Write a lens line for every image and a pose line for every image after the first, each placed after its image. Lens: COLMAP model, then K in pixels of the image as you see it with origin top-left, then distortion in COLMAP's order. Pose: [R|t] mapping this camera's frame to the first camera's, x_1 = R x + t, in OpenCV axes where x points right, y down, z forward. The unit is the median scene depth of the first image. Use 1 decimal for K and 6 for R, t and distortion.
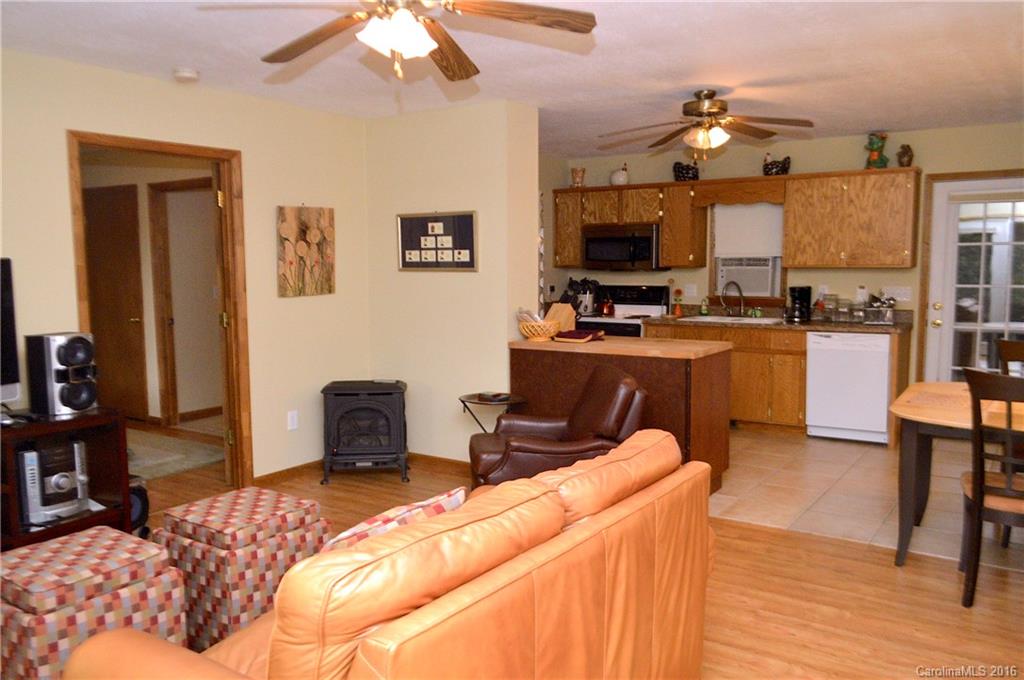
lens RADIAL K [[788.6, 0, 511.7], [0, 788.6, 348.8], [0, 0, 1]] dist [-0.028887, -0.000029]
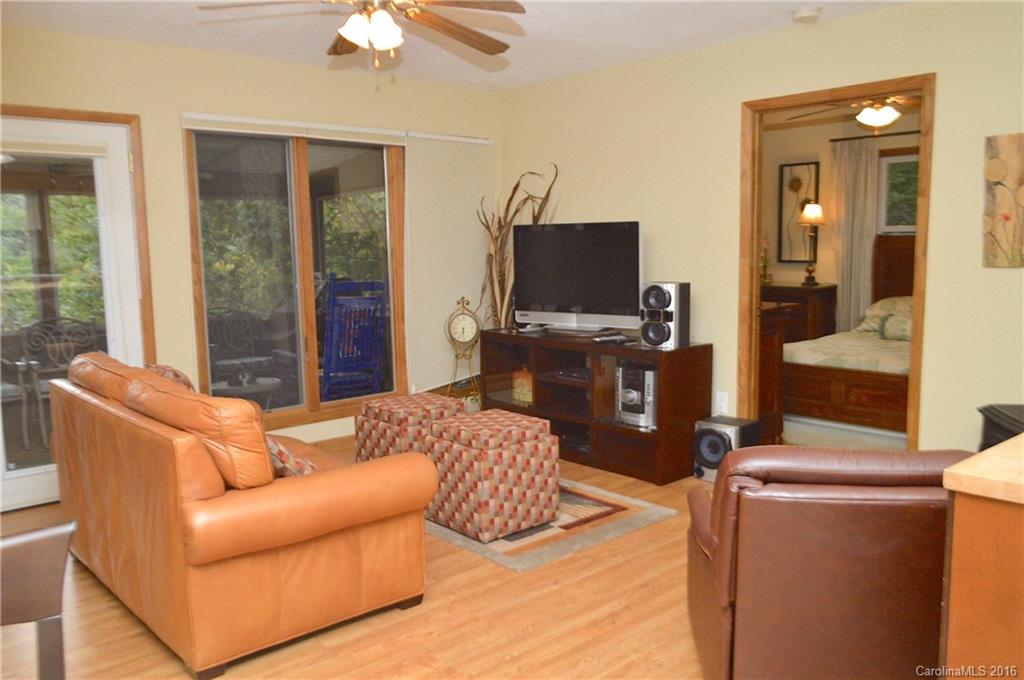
lens RADIAL K [[830.3, 0, 509.8], [0, 830.3, 344.8], [0, 0, 1]] dist [-0.005780, -0.004641]
pose [[-0.228529, 0.134905, -0.964145, 0.417583], [-0.088726, 0.983345, 0.158622, -0.060476], [0.969486, 0.121795, -0.212753, 0.590706]]
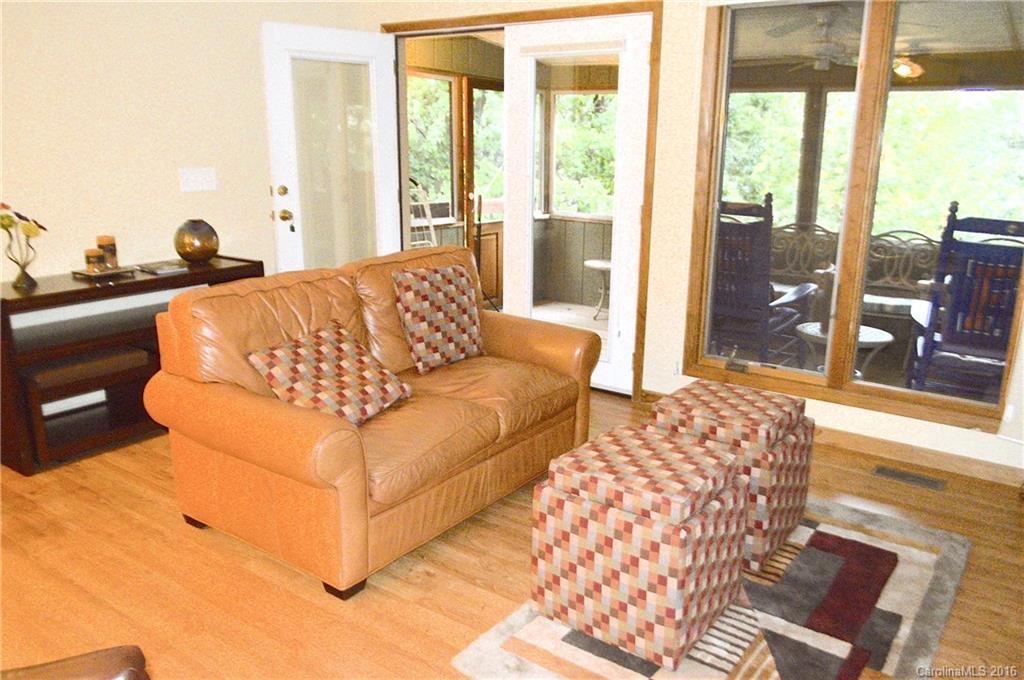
lens RADIAL K [[799.9, 0, 514.5], [0, 799.9, 346.3], [0, 0, 1]] dist [-0.022003, -0.001410]
pose [[-0.999784, -0.010026, 0.018208, -0.125365], [-0.002891, 0.934535, 0.355860, -0.081226], [-0.020584, 0.355731, -0.934362, 0.776089]]
